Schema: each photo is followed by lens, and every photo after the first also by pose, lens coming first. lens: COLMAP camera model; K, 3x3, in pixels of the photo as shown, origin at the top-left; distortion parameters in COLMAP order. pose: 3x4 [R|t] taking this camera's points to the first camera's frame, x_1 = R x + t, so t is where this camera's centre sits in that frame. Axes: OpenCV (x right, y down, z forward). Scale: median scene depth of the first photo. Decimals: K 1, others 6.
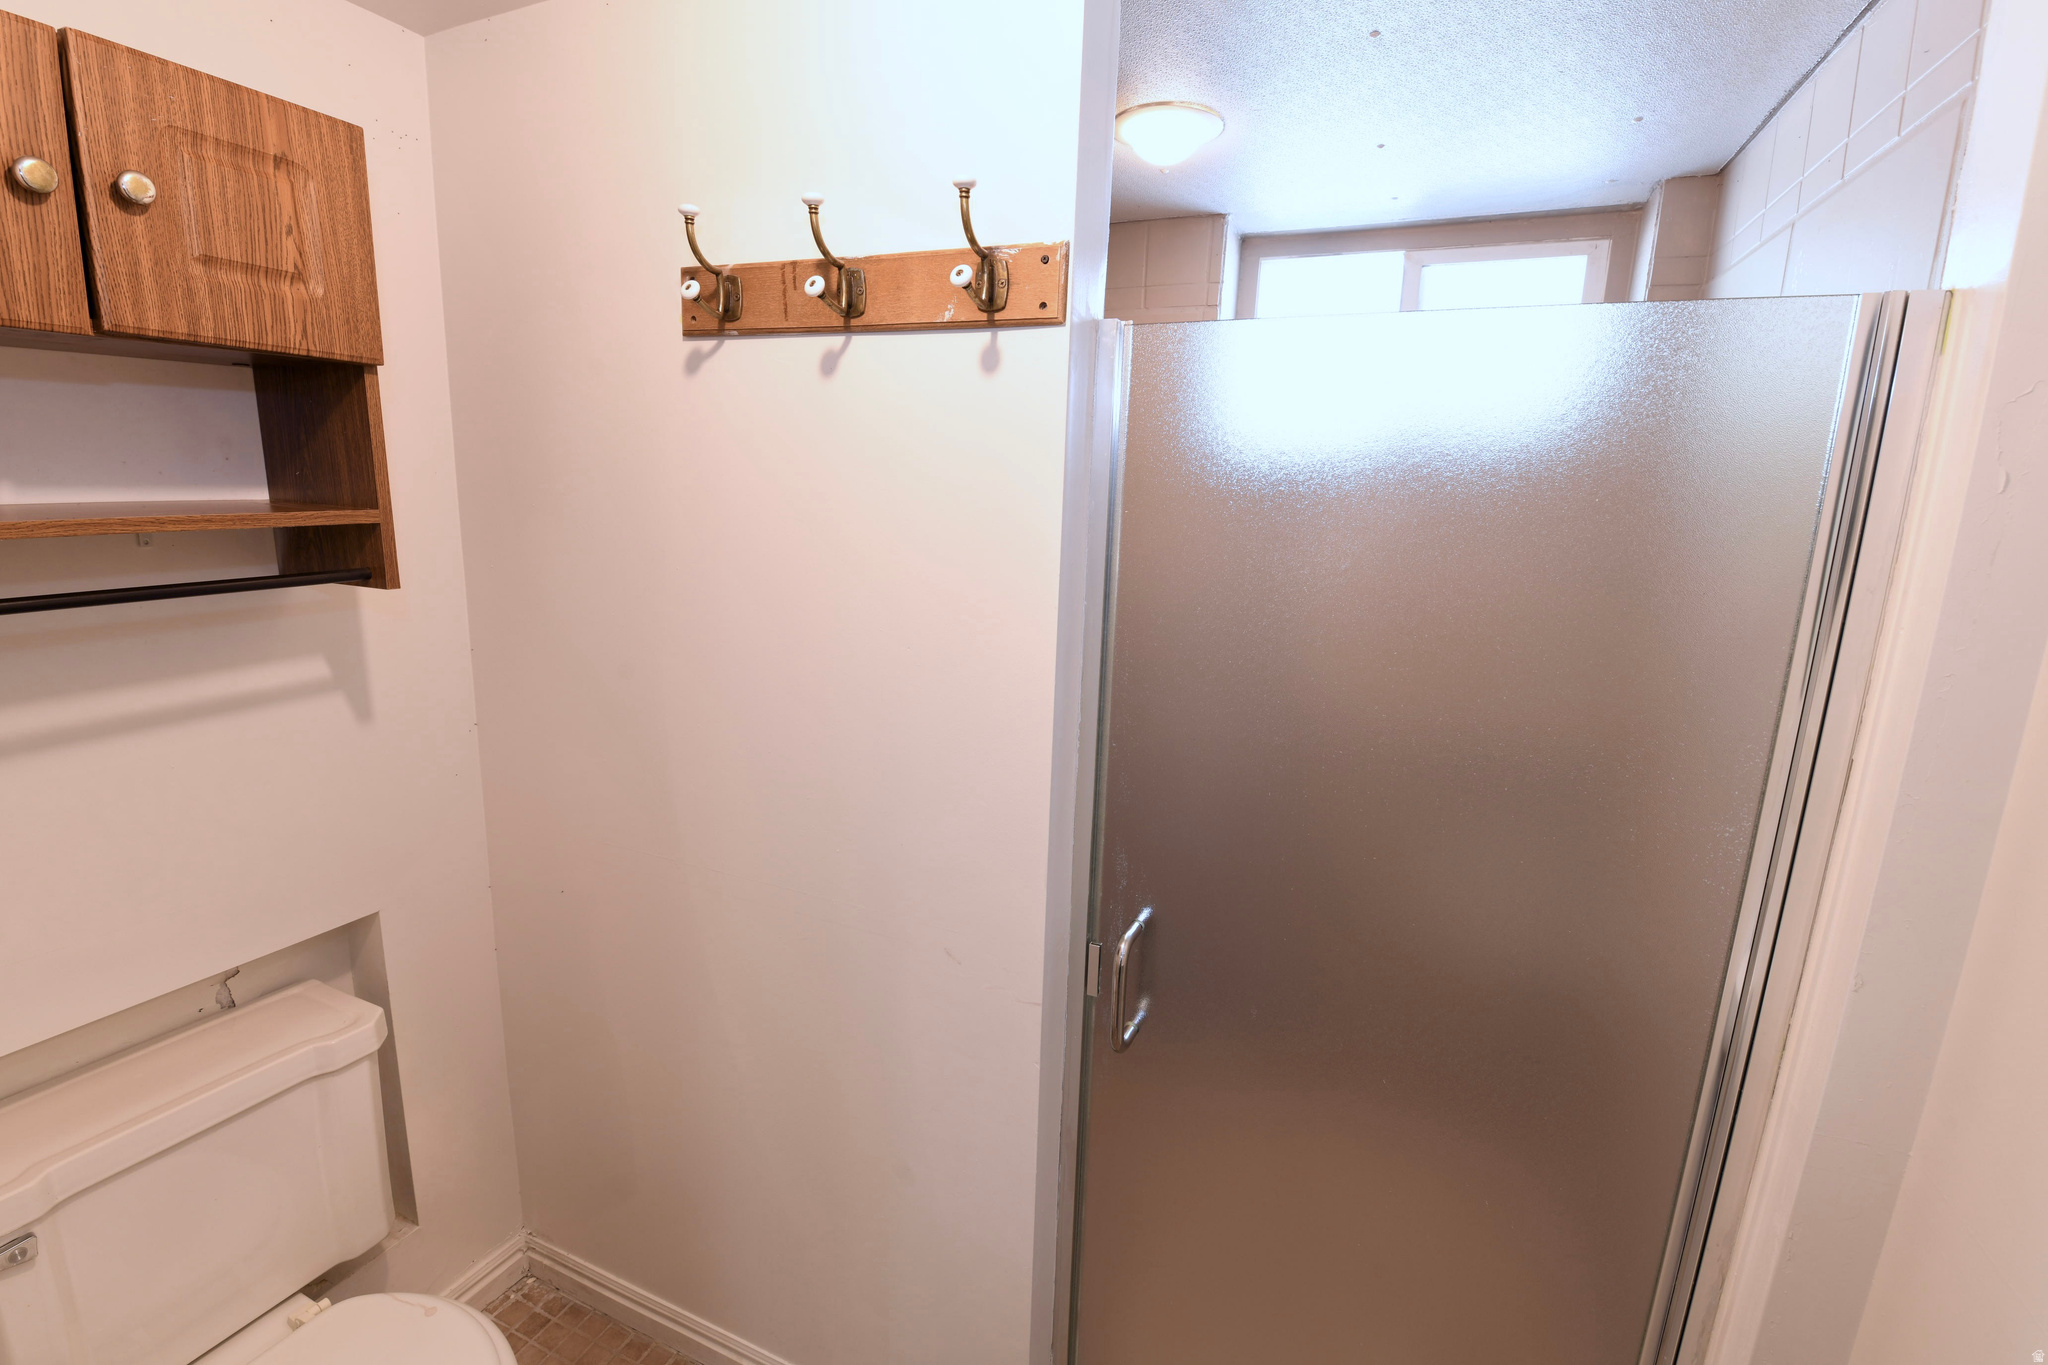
lens RADIAL K [[886.5, 0, 1023.3], [0, 886.5, 675.6], [0, 0, 1]] dist [-0.003067, -0.009730]
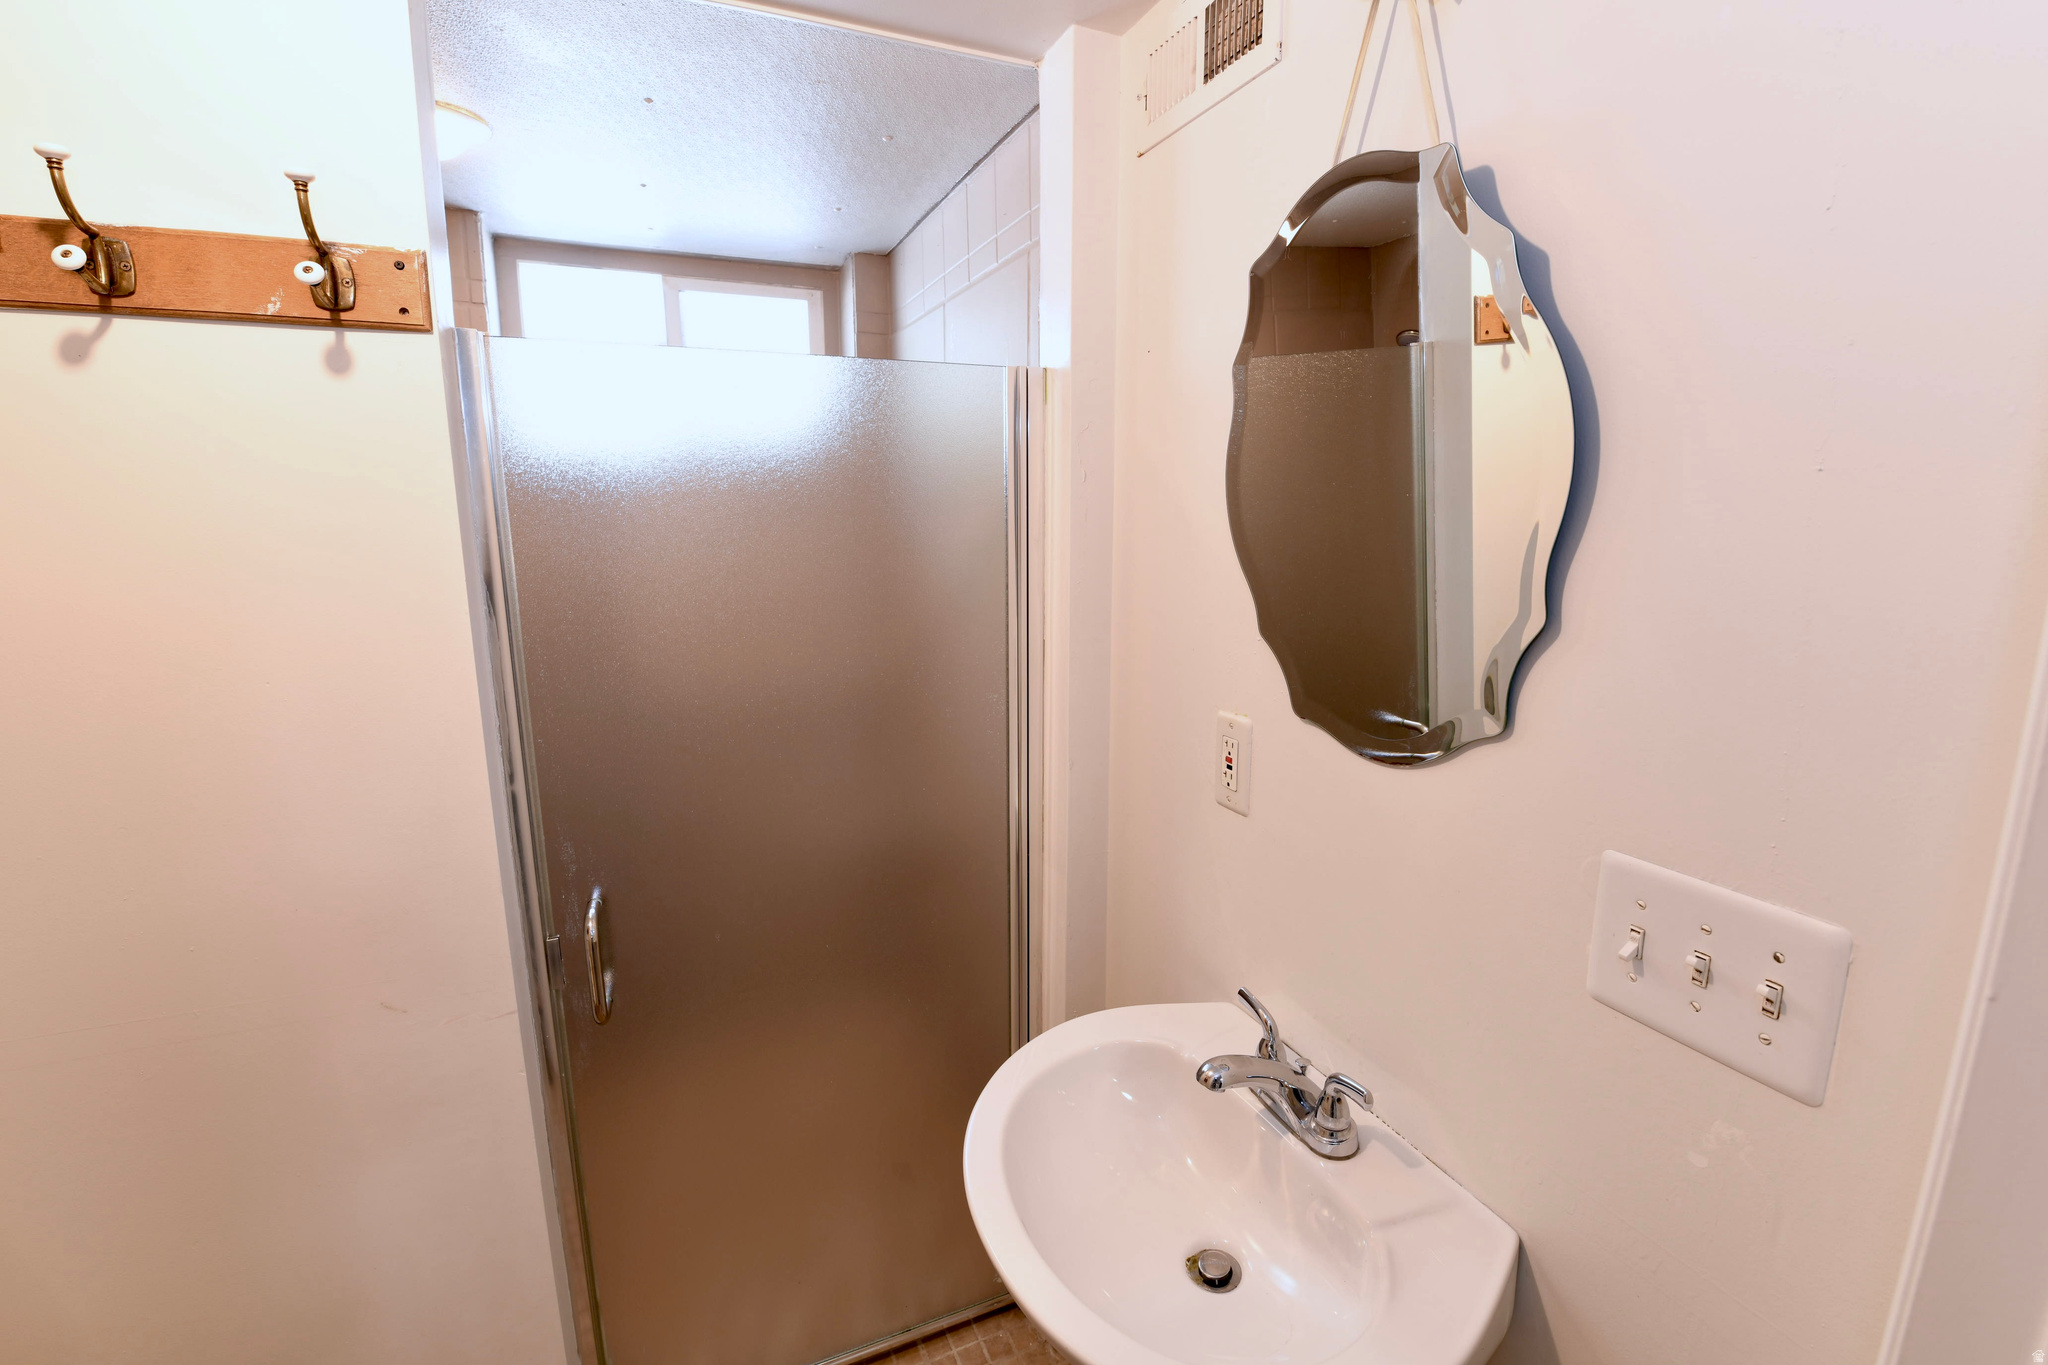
lens RADIAL K [[886.5, 0, 1023.3], [0, 886.5, 675.6], [0, 0, 1]] dist [-0.003067, -0.009730]
pose [[0.684695, -0.170590, 0.708584, -0.248352], [0.168600, 0.982924, 0.073720, 0.023935], [-0.709060, 0.068992, 0.701765, -0.139606]]
